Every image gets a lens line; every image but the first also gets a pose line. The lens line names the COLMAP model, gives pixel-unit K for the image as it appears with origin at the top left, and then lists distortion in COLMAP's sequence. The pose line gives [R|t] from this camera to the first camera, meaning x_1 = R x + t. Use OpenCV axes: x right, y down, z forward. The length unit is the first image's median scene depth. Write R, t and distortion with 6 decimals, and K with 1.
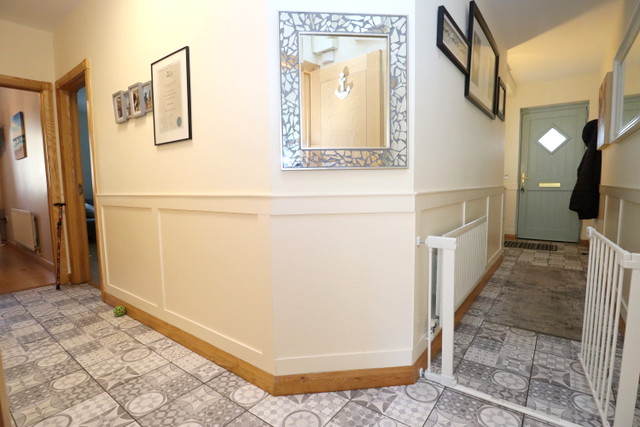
lens RADIAL K [[320.3, 0, 318.5], [0, 320.3, 214.5], [0, 0, 1]] dist [-0.033625, 0.005868]
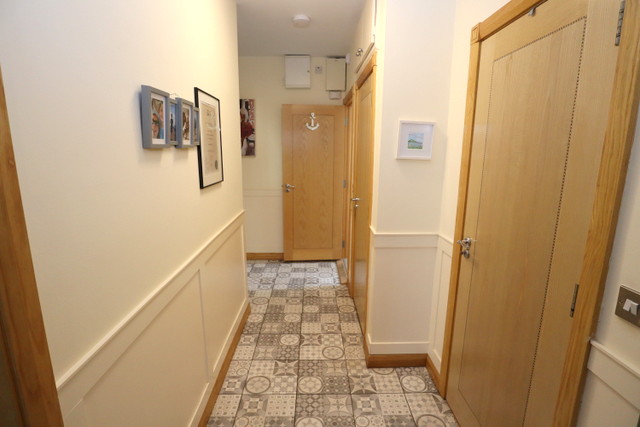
lens RADIAL K [[320.3, 0, 319.6], [0, 320.3, 214.5], [0, 0, 1]] dist [-0.033625, 0.005868]
pose [[-0.622869, -0.144723, 0.768824, -1.649659], [0.071494, 0.968098, 0.240156, -0.402137], [-0.779053, 0.204552, -0.592651, 1.546197]]
